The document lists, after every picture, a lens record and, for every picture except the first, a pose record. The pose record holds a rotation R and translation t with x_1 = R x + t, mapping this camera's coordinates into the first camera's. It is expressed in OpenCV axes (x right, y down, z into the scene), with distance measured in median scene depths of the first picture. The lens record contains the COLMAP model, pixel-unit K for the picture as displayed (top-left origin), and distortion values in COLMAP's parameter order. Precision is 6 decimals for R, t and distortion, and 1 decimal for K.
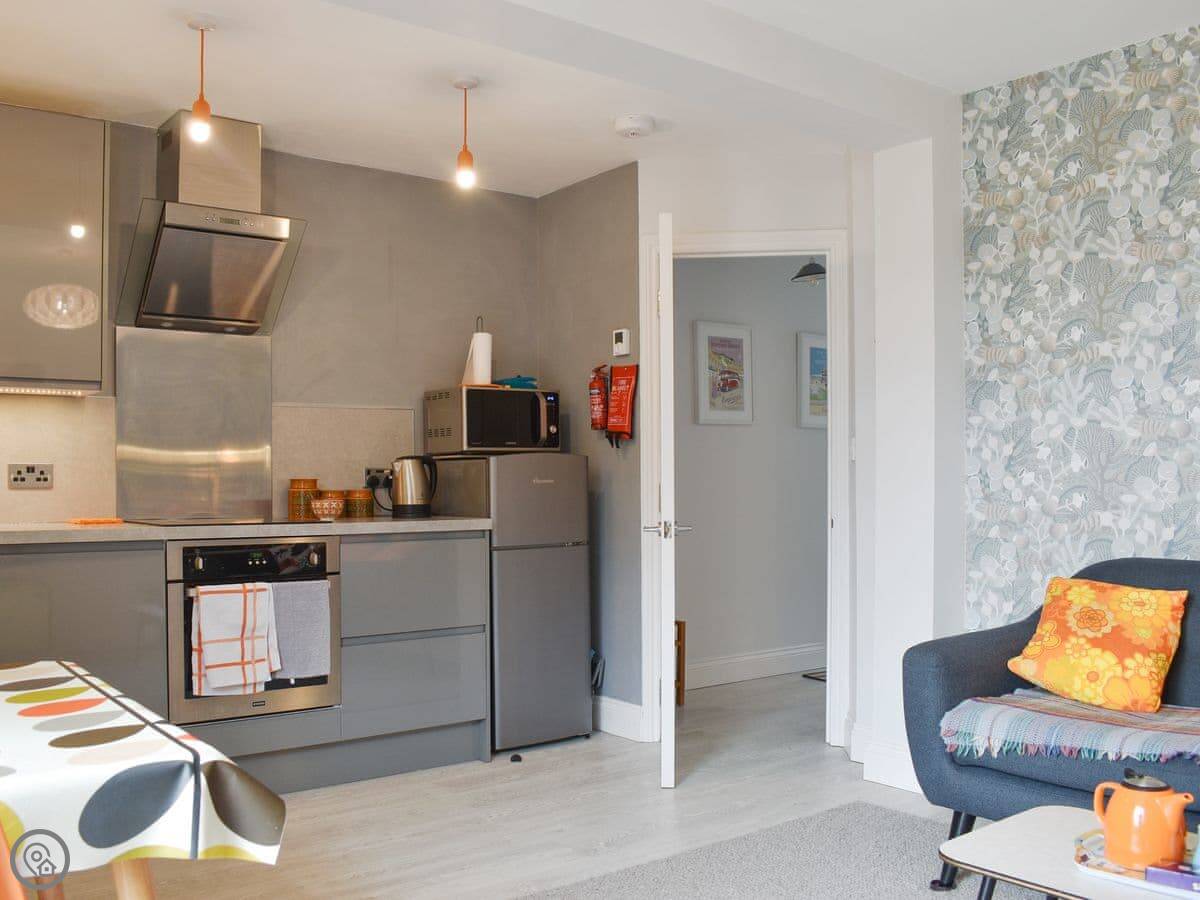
lens RADIAL K [[1140.4, 0, 557.8], [0, 1140.4, 486.9], [0, 0, 1]] dist [-0.076752, -0.006506]
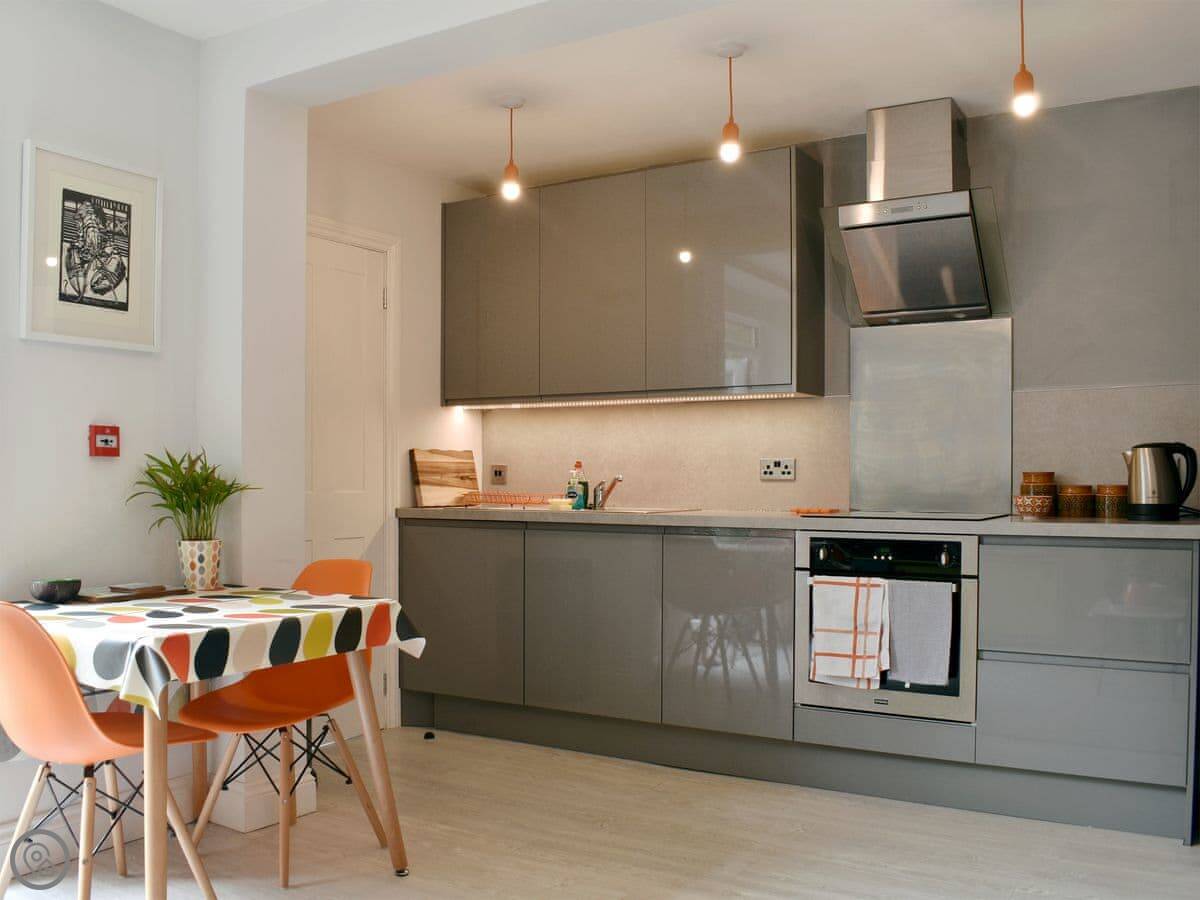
lens RADIAL K [[1140.4, 0, 557.8], [0, 1140.4, 486.9], [0, 0, 1]] dist [-0.076752, -0.006506]
pose [[0.326877, 0.011060, -0.945002, 0.570165], [-0.003357, 0.999939, 0.010542, -0.003864], [0.945061, -0.000274, 0.326894, 0.418203]]
